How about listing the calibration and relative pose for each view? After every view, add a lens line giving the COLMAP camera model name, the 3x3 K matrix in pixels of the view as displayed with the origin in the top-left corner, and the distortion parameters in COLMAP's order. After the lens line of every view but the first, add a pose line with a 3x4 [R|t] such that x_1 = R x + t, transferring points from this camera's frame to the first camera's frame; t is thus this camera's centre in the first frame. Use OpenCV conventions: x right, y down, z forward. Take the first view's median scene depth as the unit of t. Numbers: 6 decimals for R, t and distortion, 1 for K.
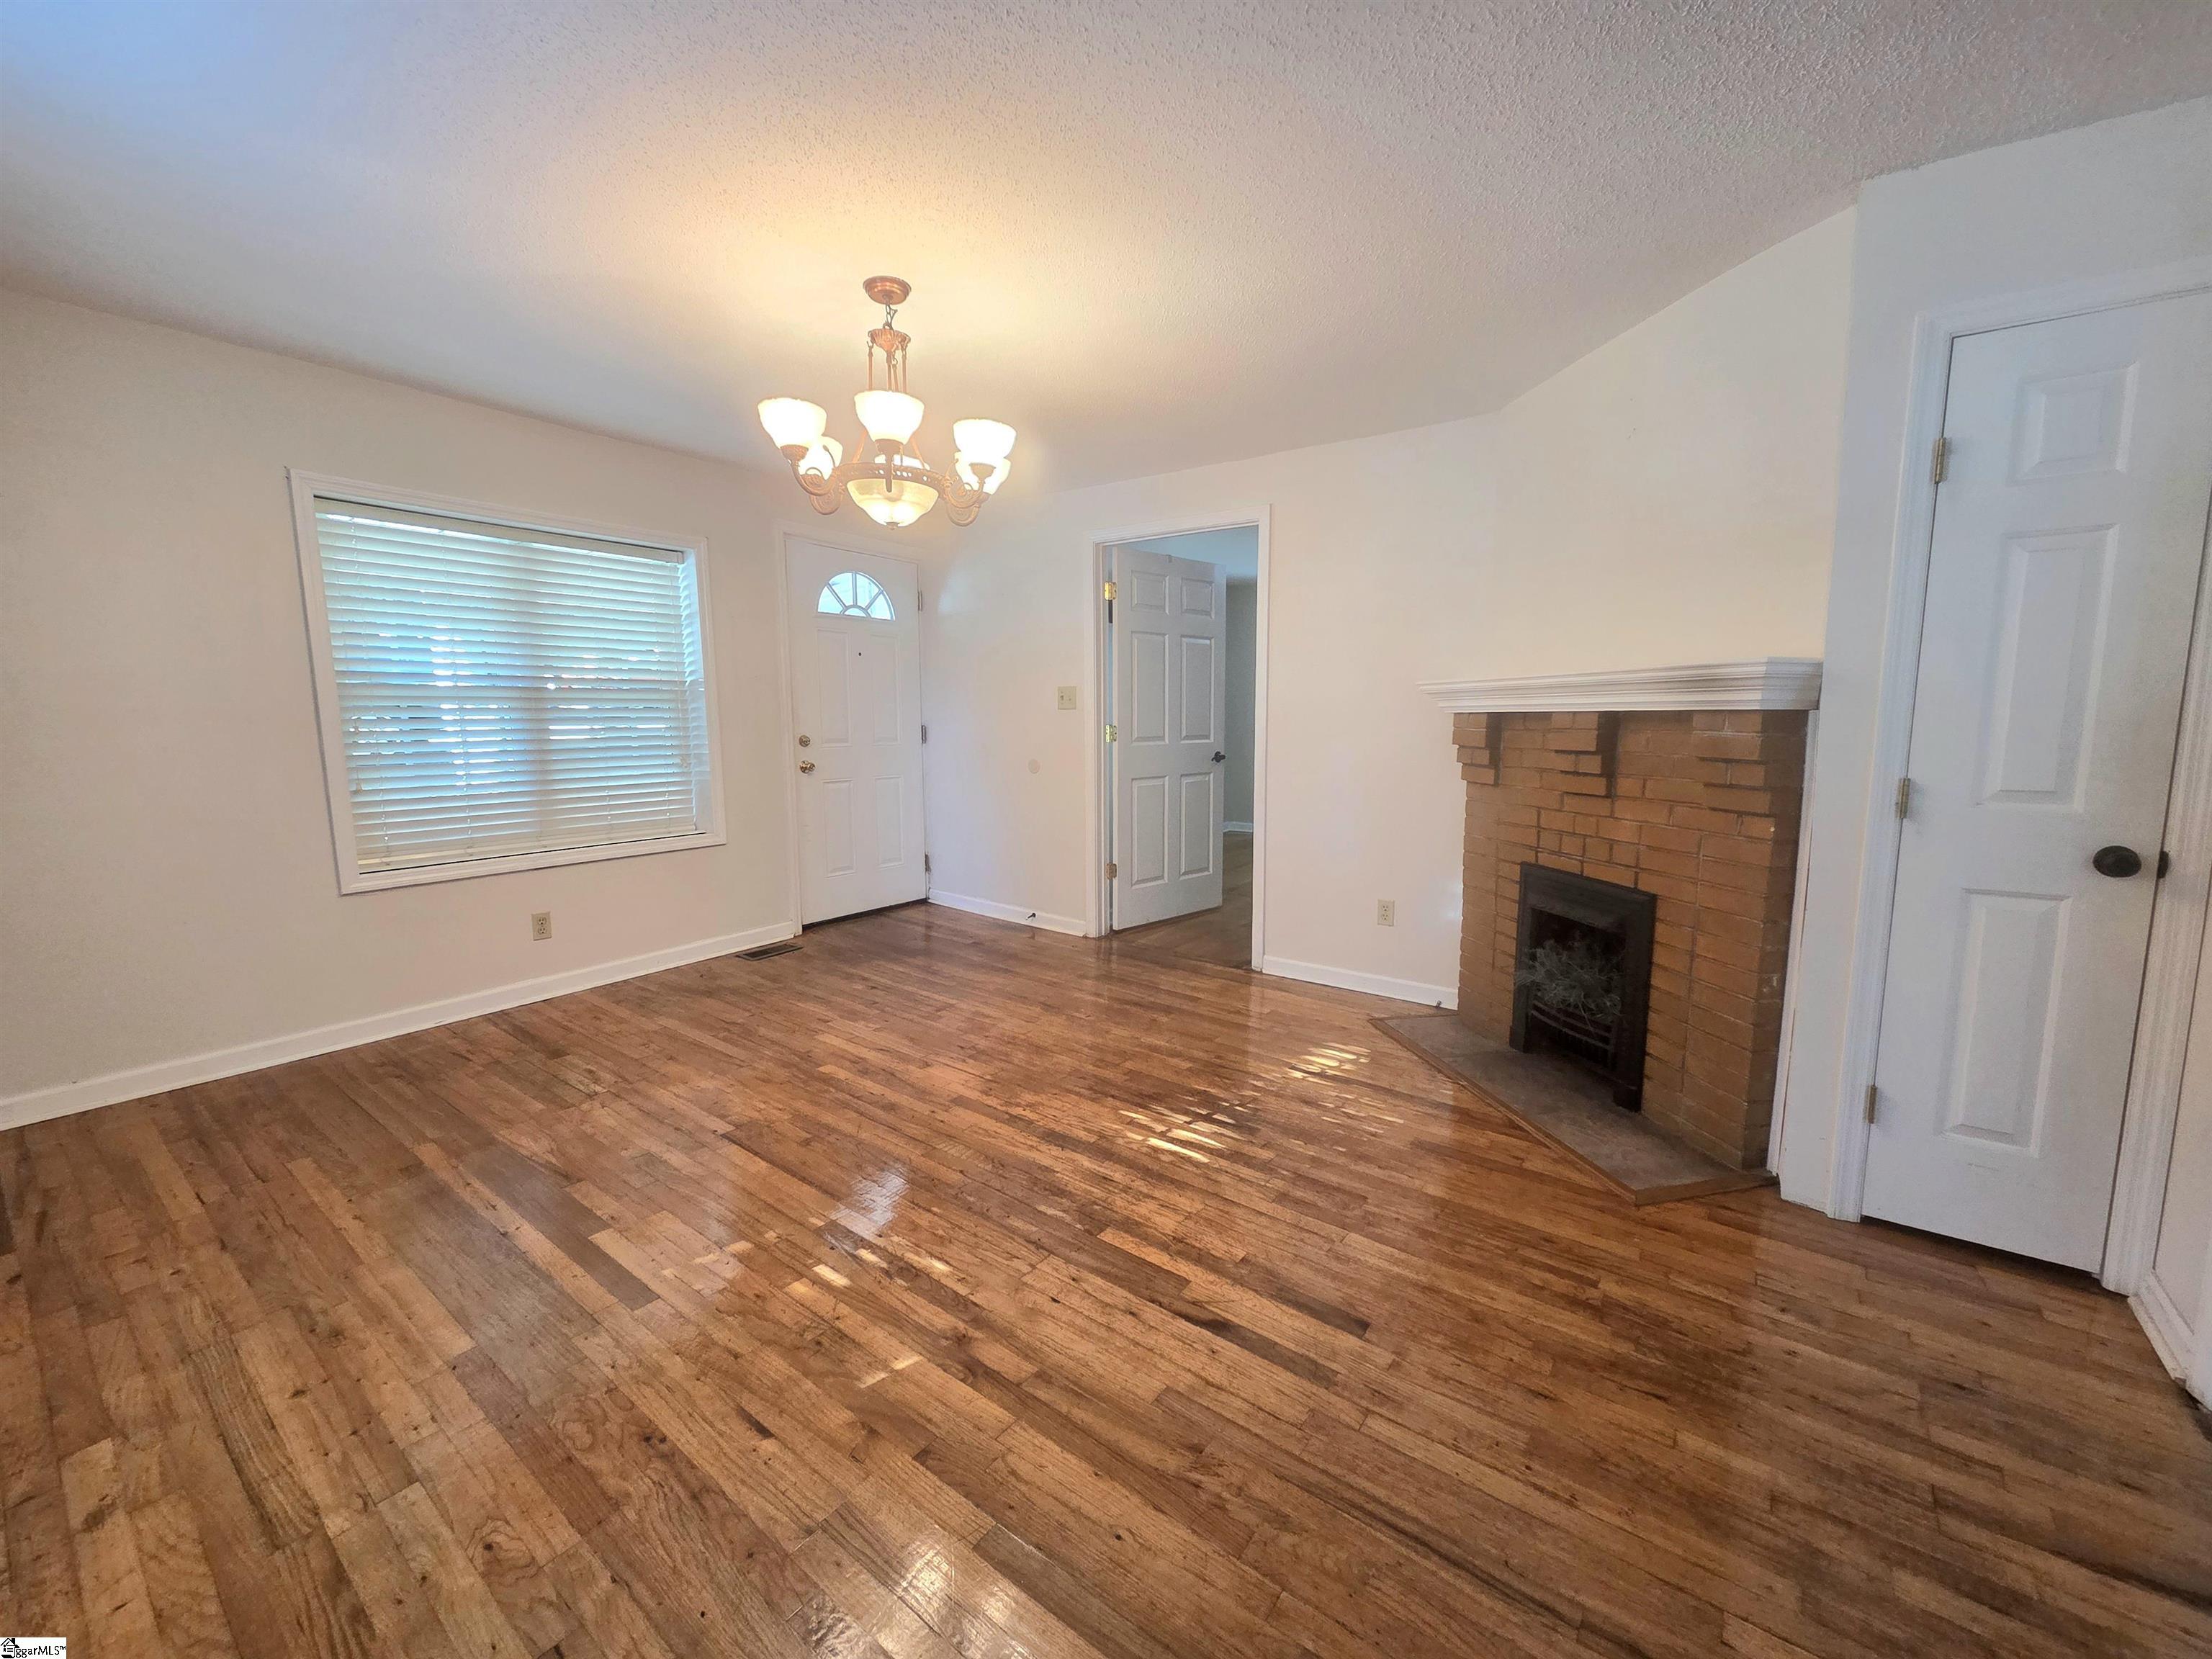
lens RADIAL K [[906.2, 0, 1100.3], [0, 906.2, 829.0], [0, 0, 1]] dist [0.002077, -0.002759]
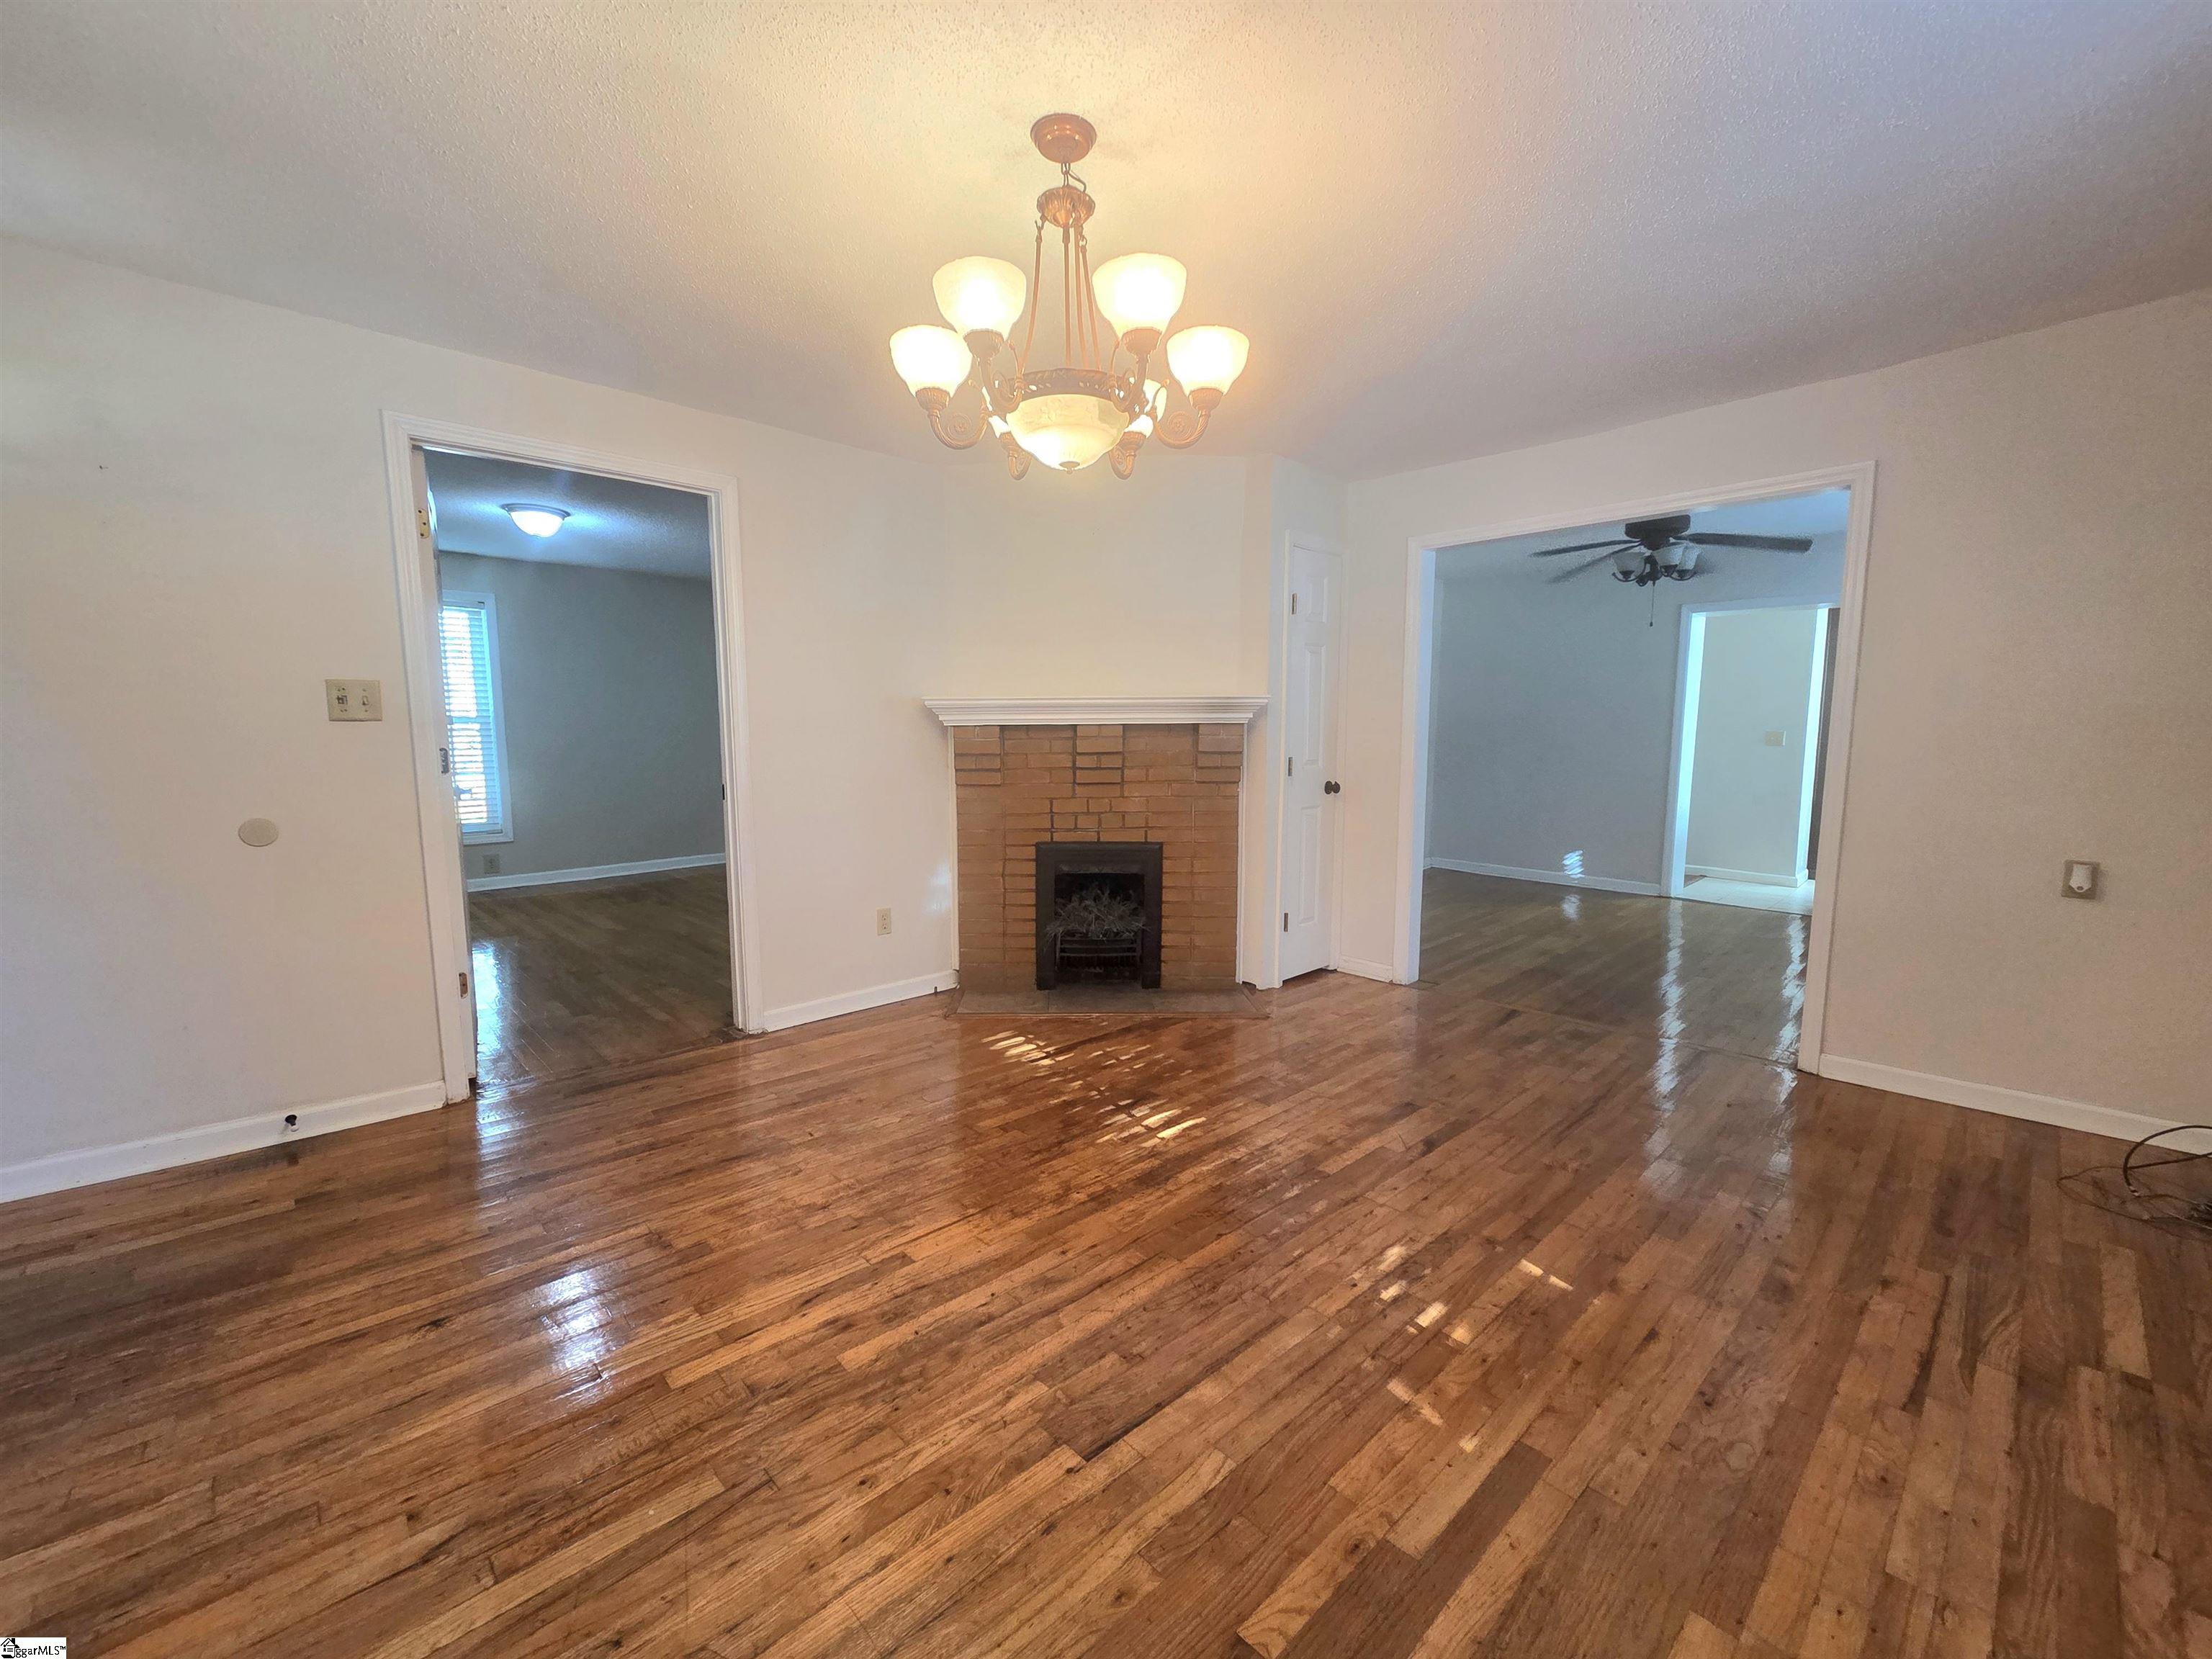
lens RADIAL K [[906.2, 0, 1100.3], [0, 906.2, 829.0], [0, 0, 1]] dist [0.002077, -0.002759]
pose [[0.167038, -0.114712, 0.979255, -0.876913], [0.128290, 0.987294, 0.093770, -0.104025], [-0.977568, 0.109966, 0.179632, 0.792393]]
